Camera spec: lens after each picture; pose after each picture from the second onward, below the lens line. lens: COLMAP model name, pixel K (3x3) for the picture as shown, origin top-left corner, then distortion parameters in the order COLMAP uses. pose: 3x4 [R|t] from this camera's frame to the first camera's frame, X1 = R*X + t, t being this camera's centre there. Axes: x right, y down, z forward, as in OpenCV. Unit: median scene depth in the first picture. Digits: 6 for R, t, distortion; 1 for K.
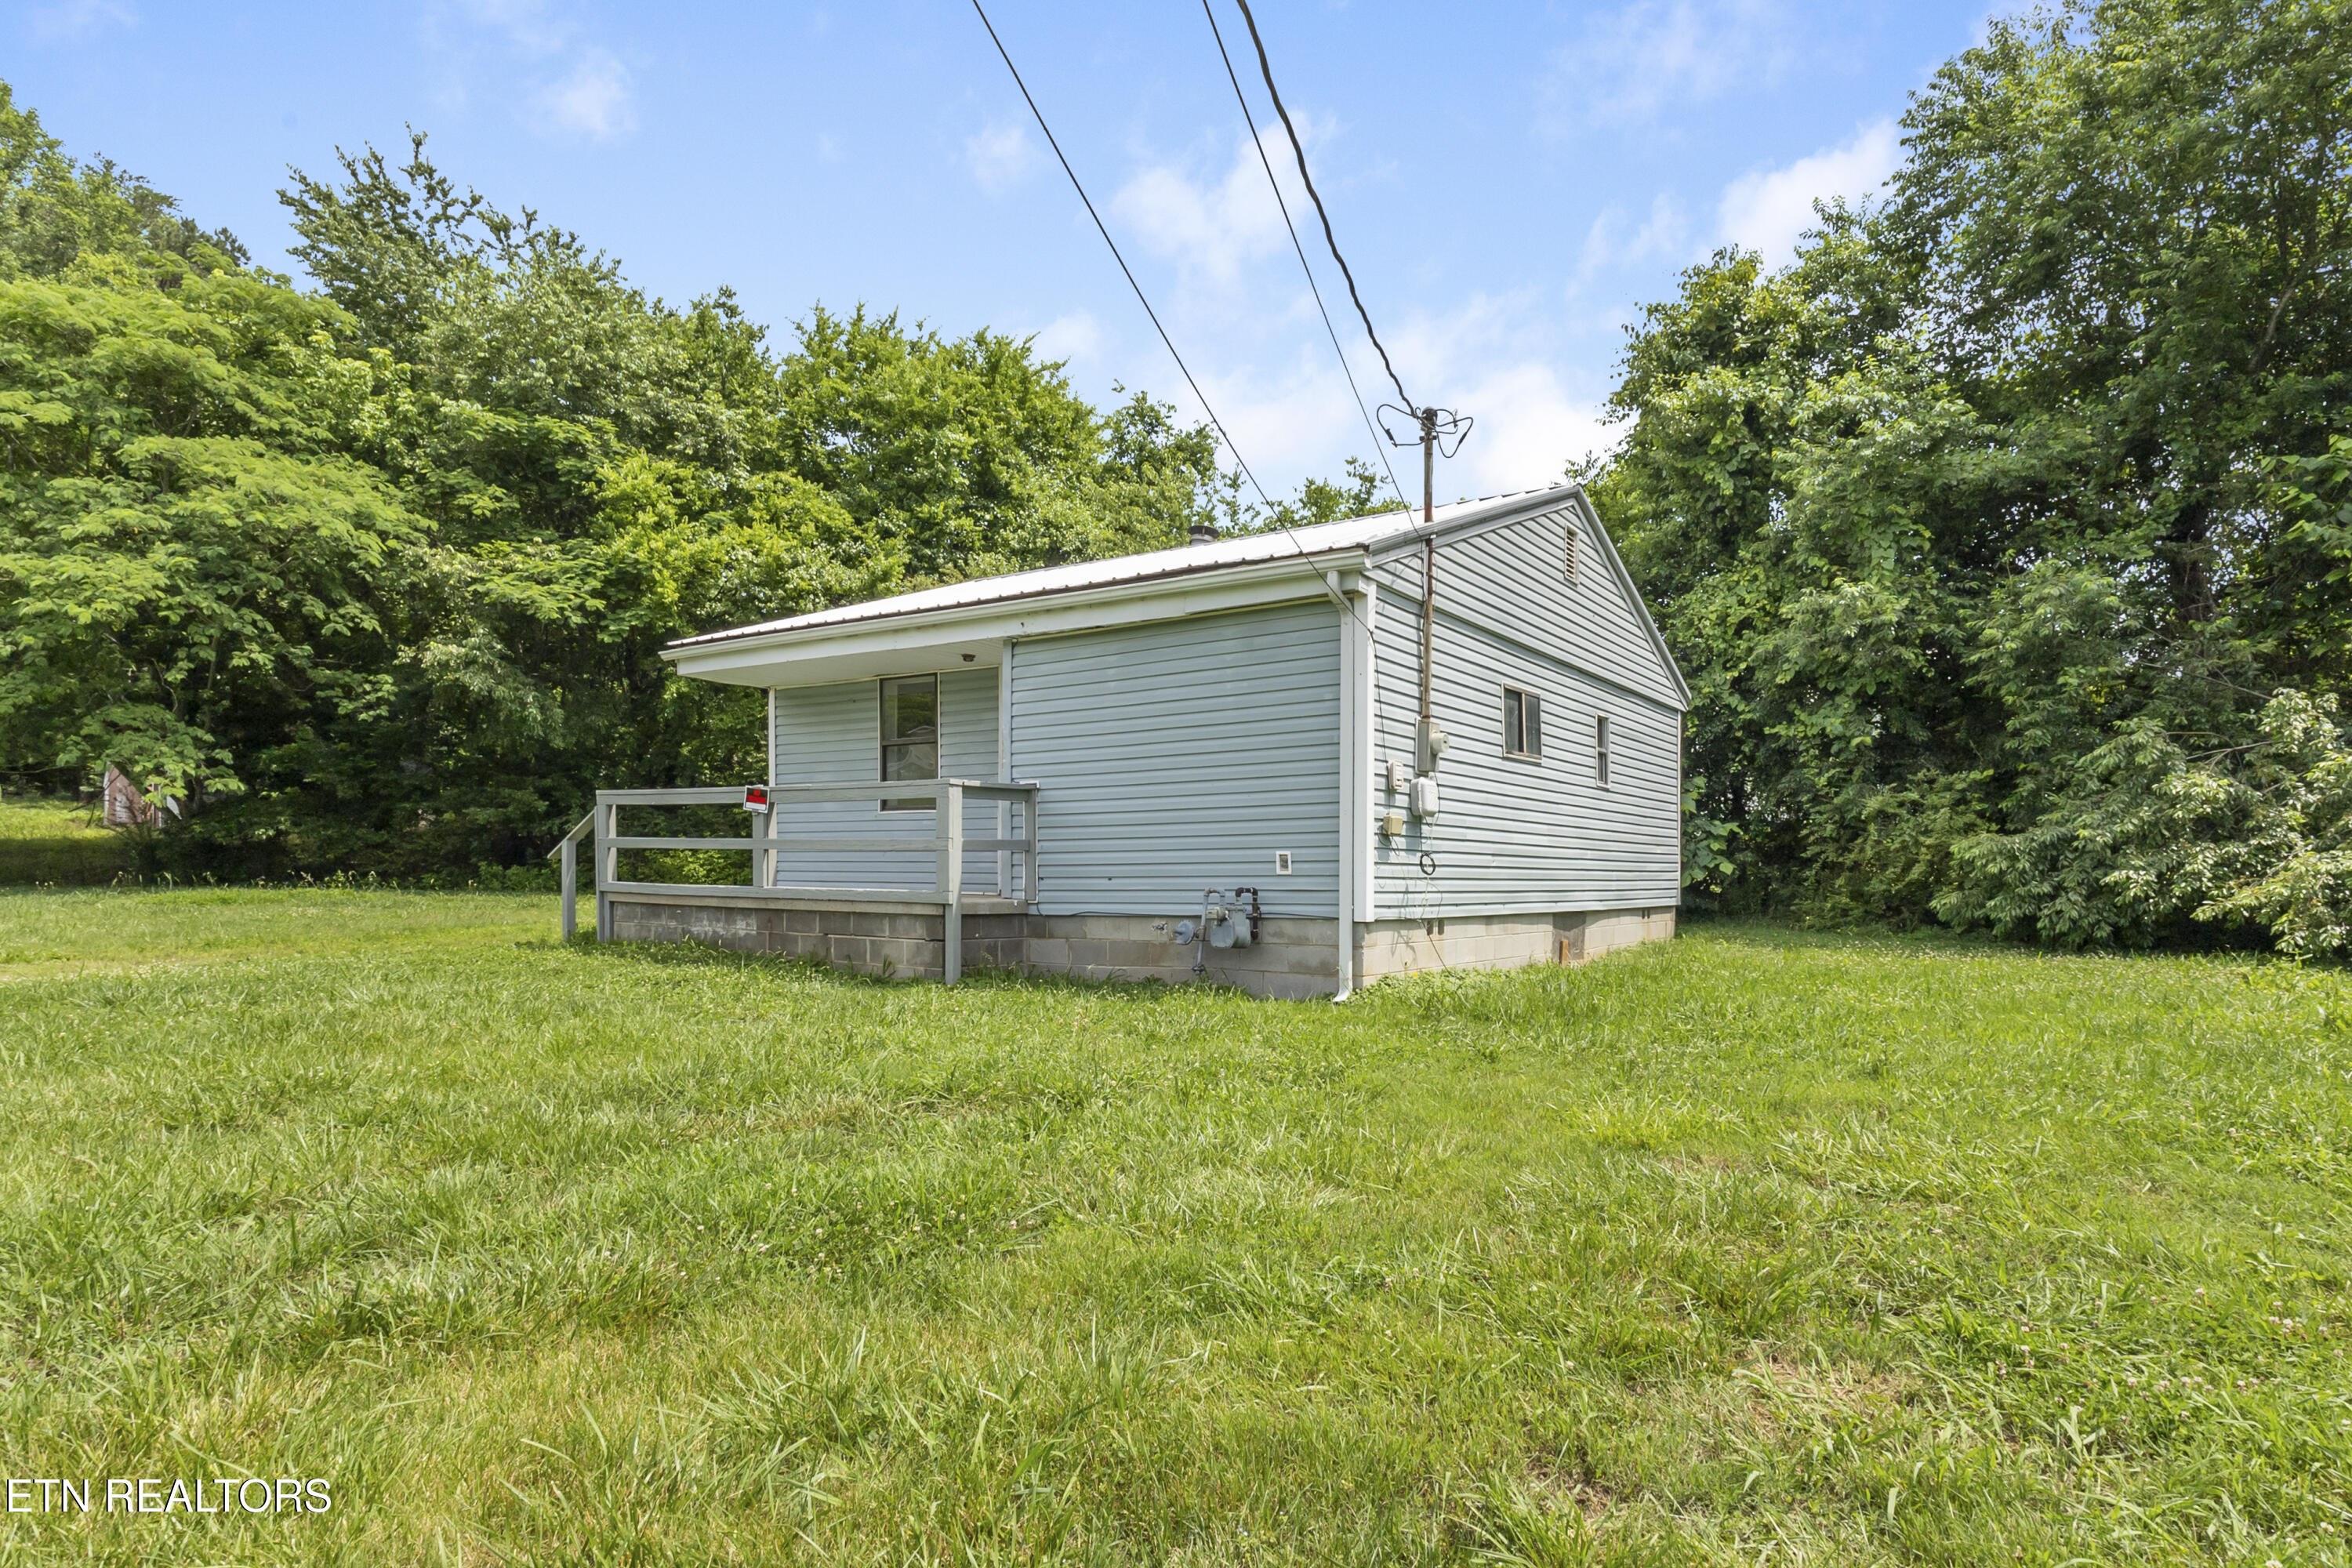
lens RADIAL K [[1303.4, 0, 1185.1], [0, 1303.4, 912.5], [0, 0, 1]] dist [0.001133, -0.000242]
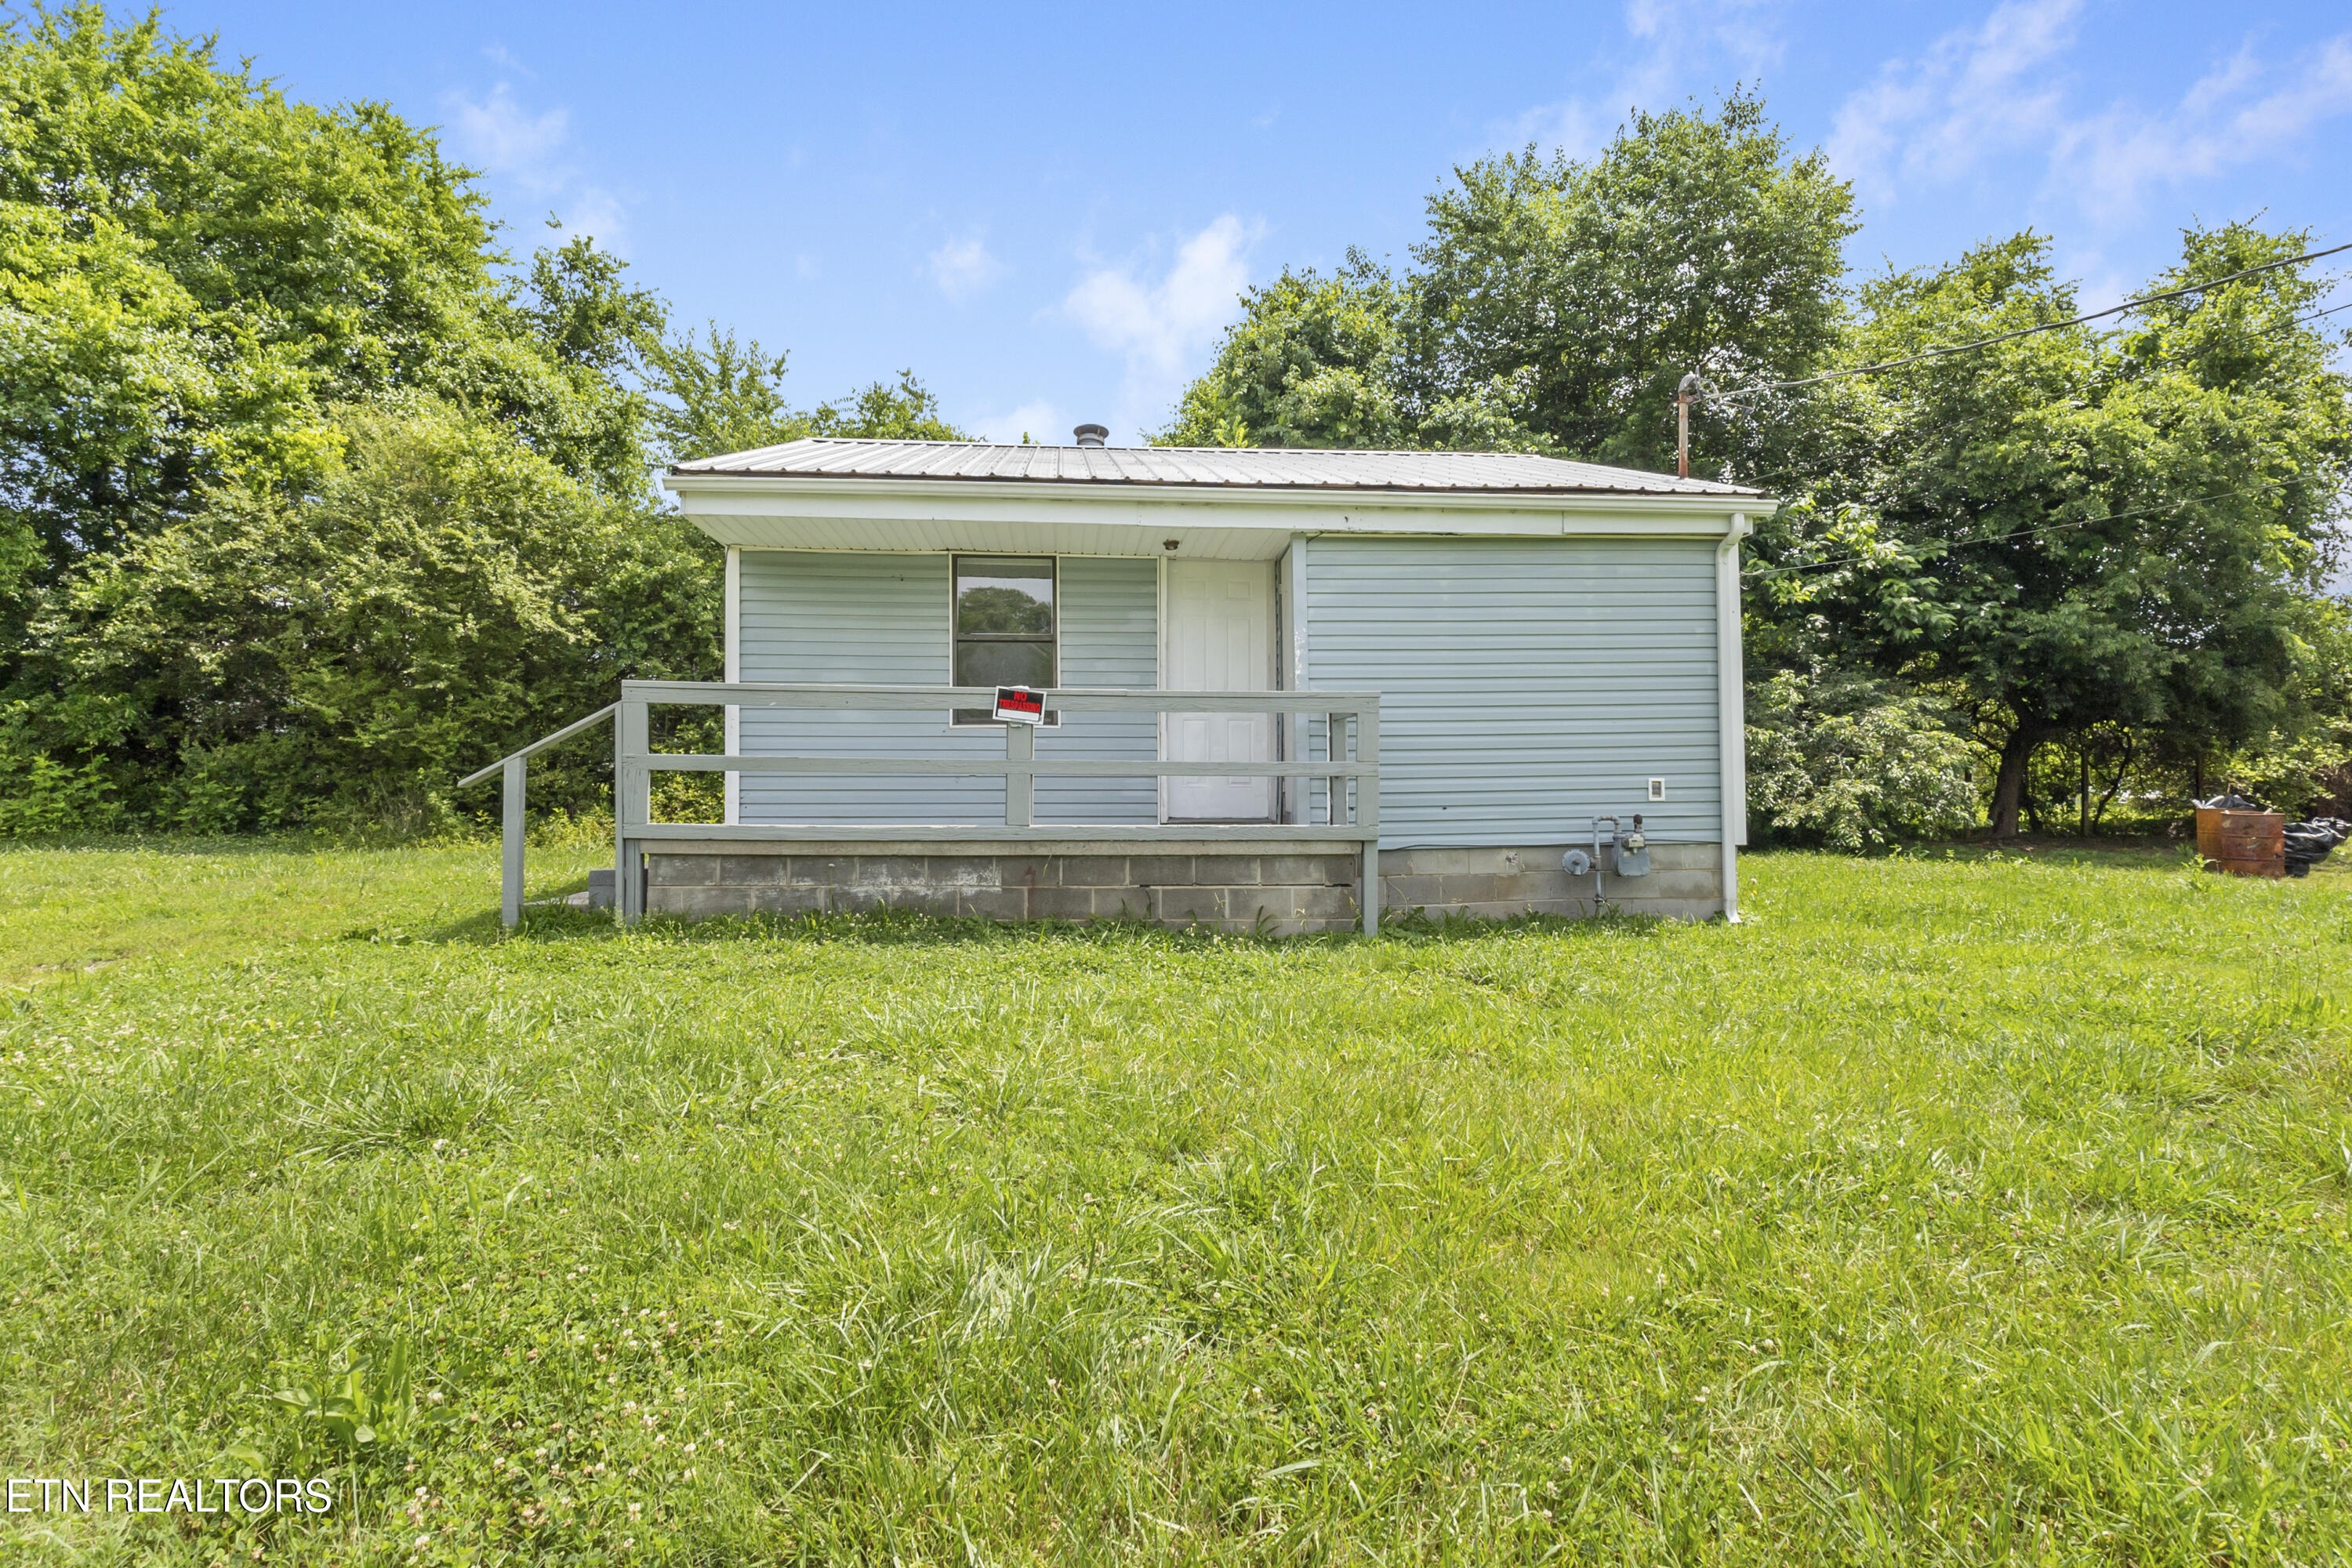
lens RADIAL K [[1235.7, 0, 1182.0], [0, 1235.7, 775.4], [0, 0, 1]] dist [0.016048, -0.009978]
pose [[0.777054, 0.003016, 0.629426, -0.584770], [0.026419, 0.998951, -0.037402, -0.016402], [-0.628879, 0.045692, 0.776160, 0.345591]]
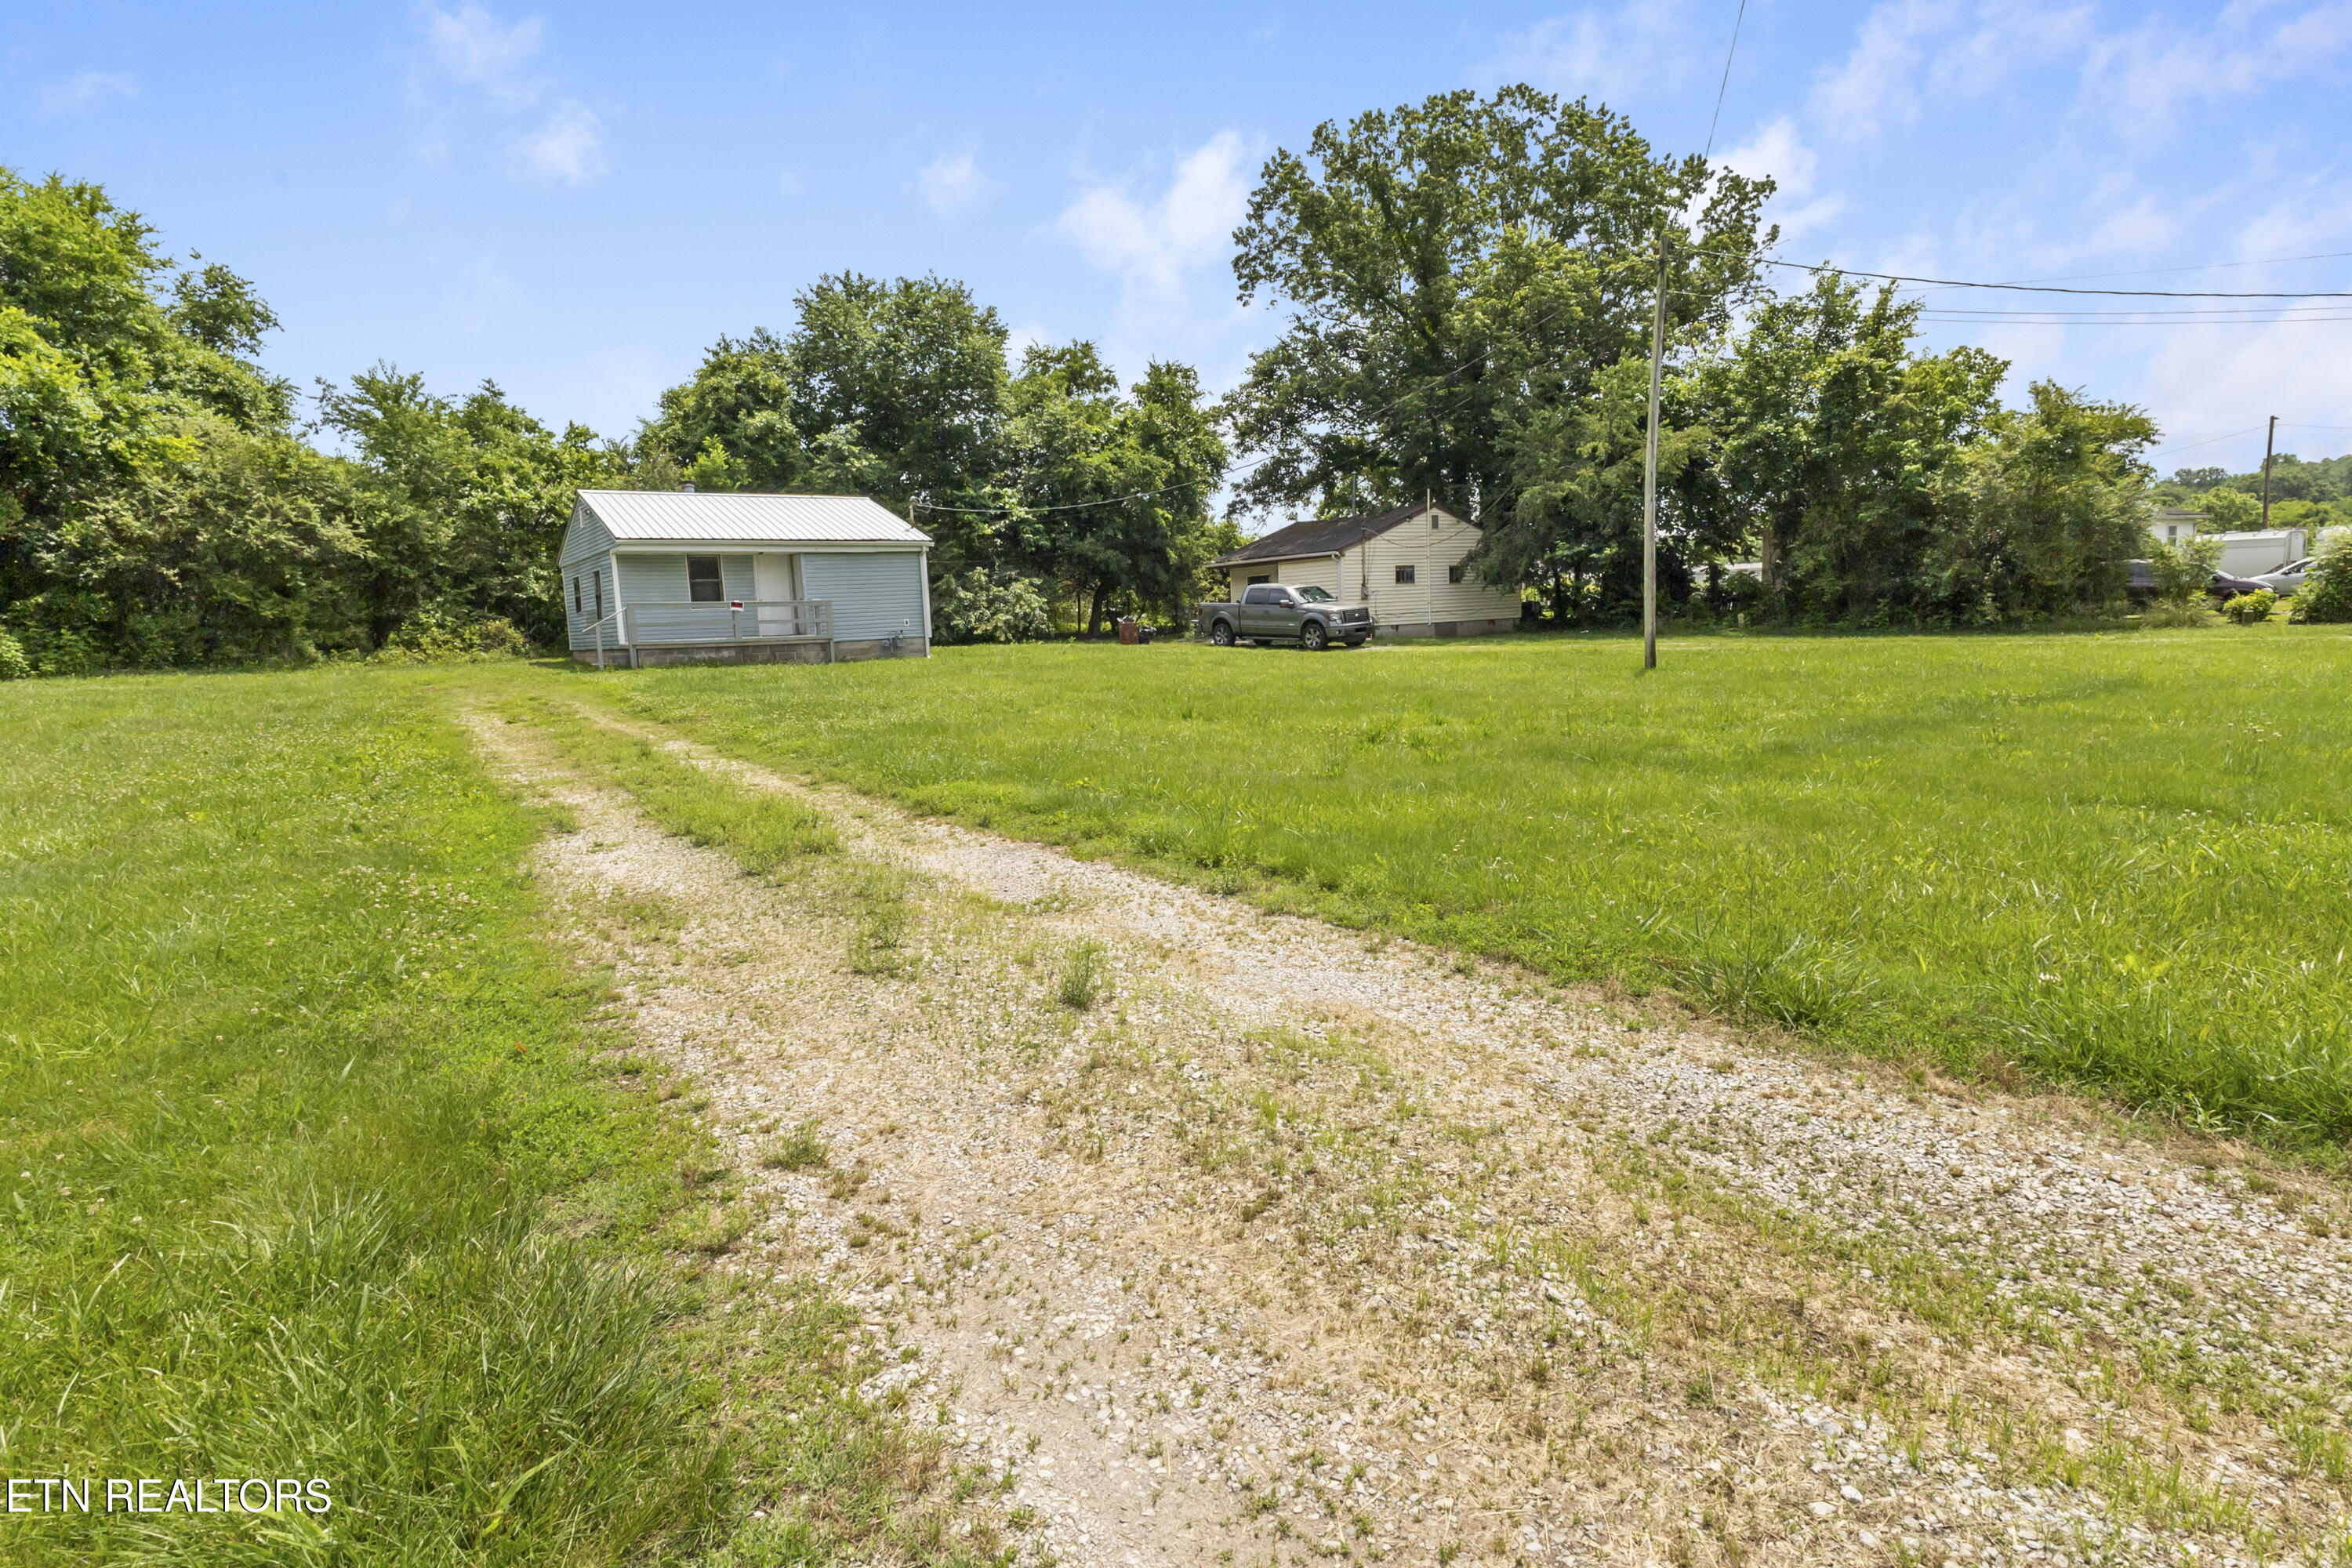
lens RADIAL K [[1235.7, 0, 1182.0], [0, 1235.7, 775.4], [0, 0, 1]] dist [0.016048, -0.009978]
pose [[0.370054, -0.140327, 0.918351, -2.089821], [0.064477, 0.990022, 0.125297, 0.000825], [-0.926770, 0.012845, 0.375409, -0.744060]]
